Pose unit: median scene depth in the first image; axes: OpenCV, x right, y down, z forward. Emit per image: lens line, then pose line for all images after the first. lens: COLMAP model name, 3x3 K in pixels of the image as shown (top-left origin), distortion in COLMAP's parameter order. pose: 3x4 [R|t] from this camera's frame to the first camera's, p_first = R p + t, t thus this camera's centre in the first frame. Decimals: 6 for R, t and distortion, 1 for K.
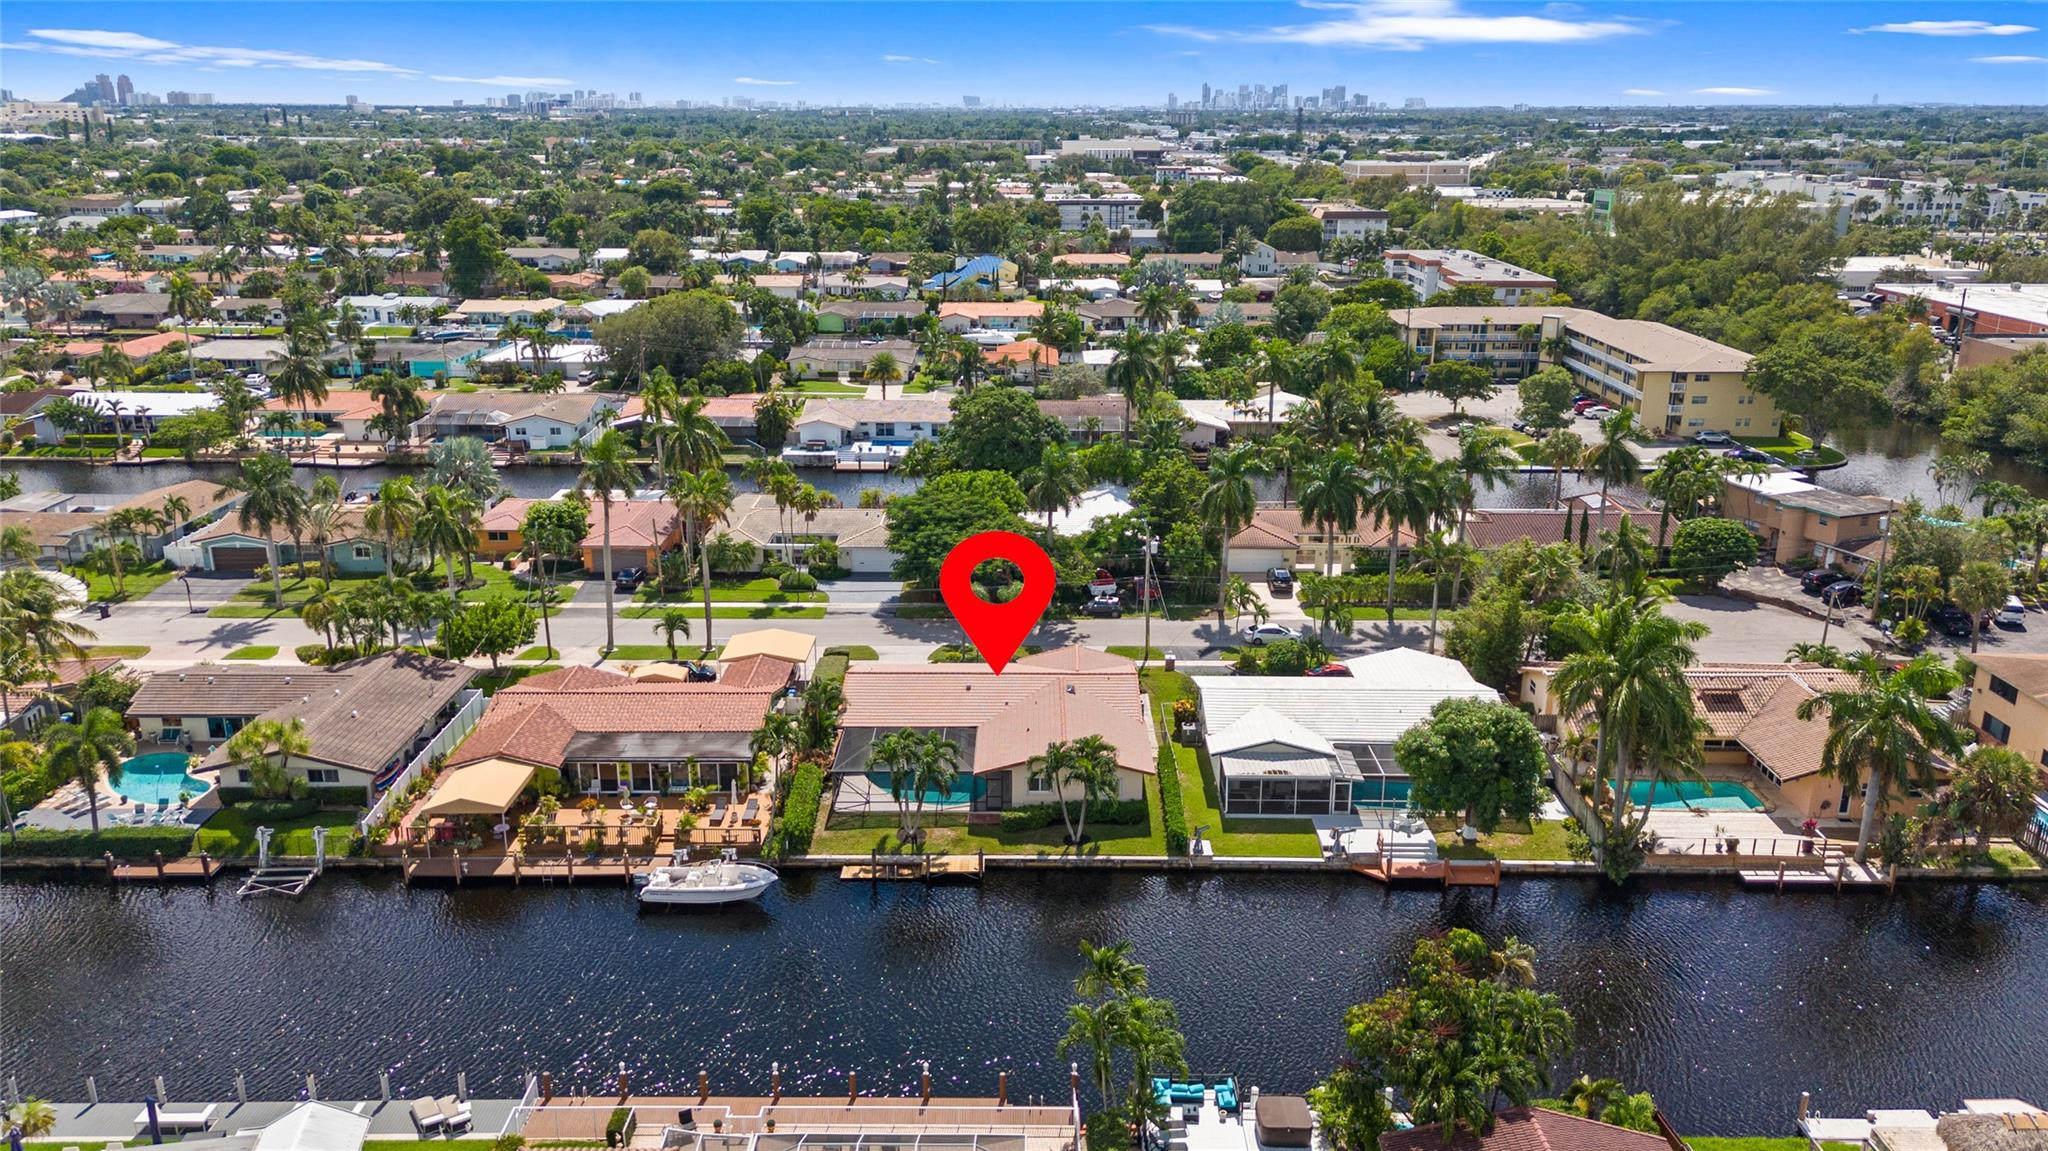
lens RADIAL K [[1511.0, 0, 1029.7], [0, 1511.0, 568.7], [0, 0, 1]] dist [0.105125, -0.129883]
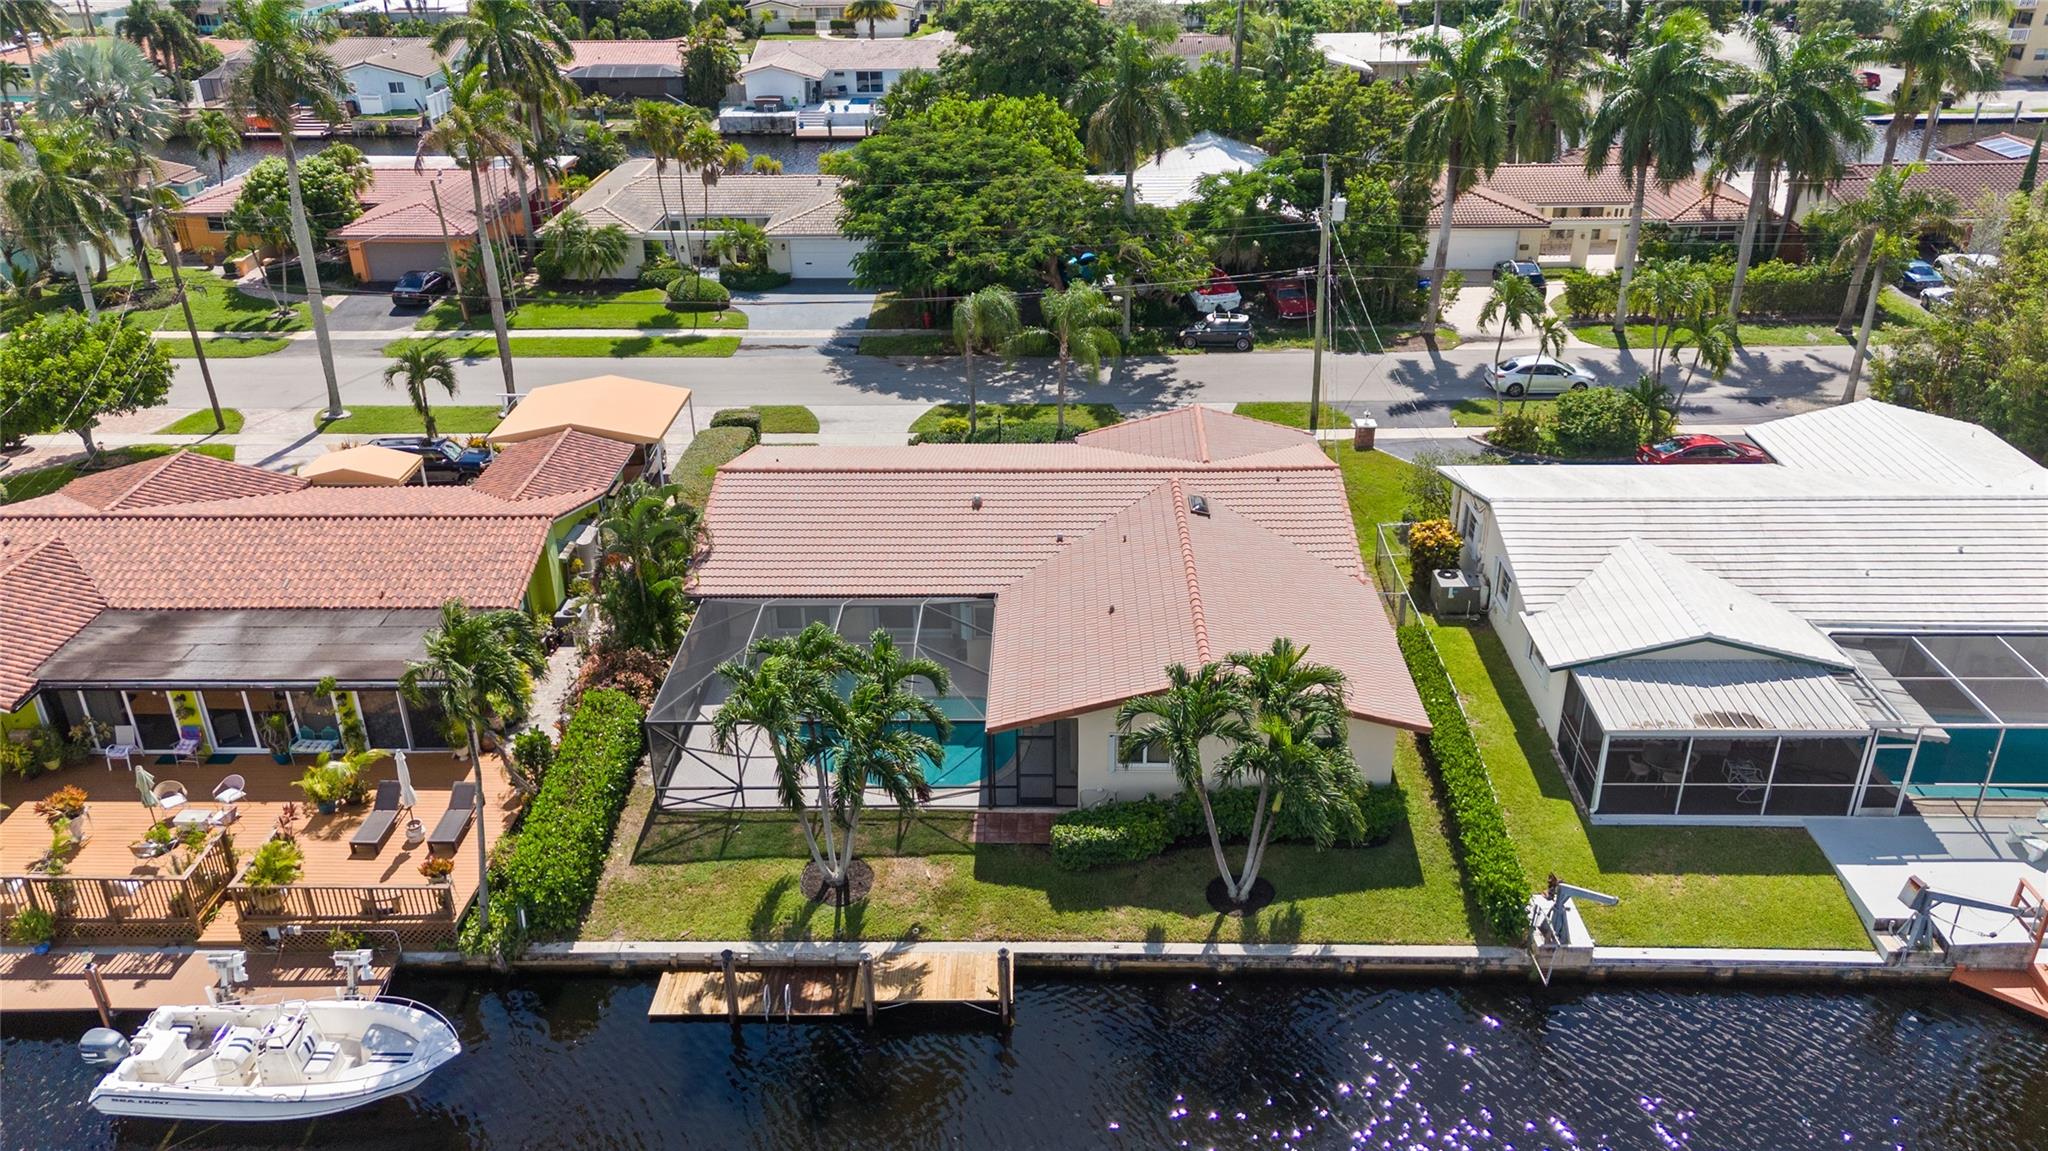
lens RADIAL K [[1511.0, 0, 1029.7], [0, 1511.0, 568.7], [0, 0, 1]] dist [0.105125, -0.129883]
pose [[0.999690, -0.006771, -0.023953, -0.011004], [0.010733, 0.985497, 0.169355, 0.016519], [0.022459, -0.169560, 0.985264, 0.441541]]
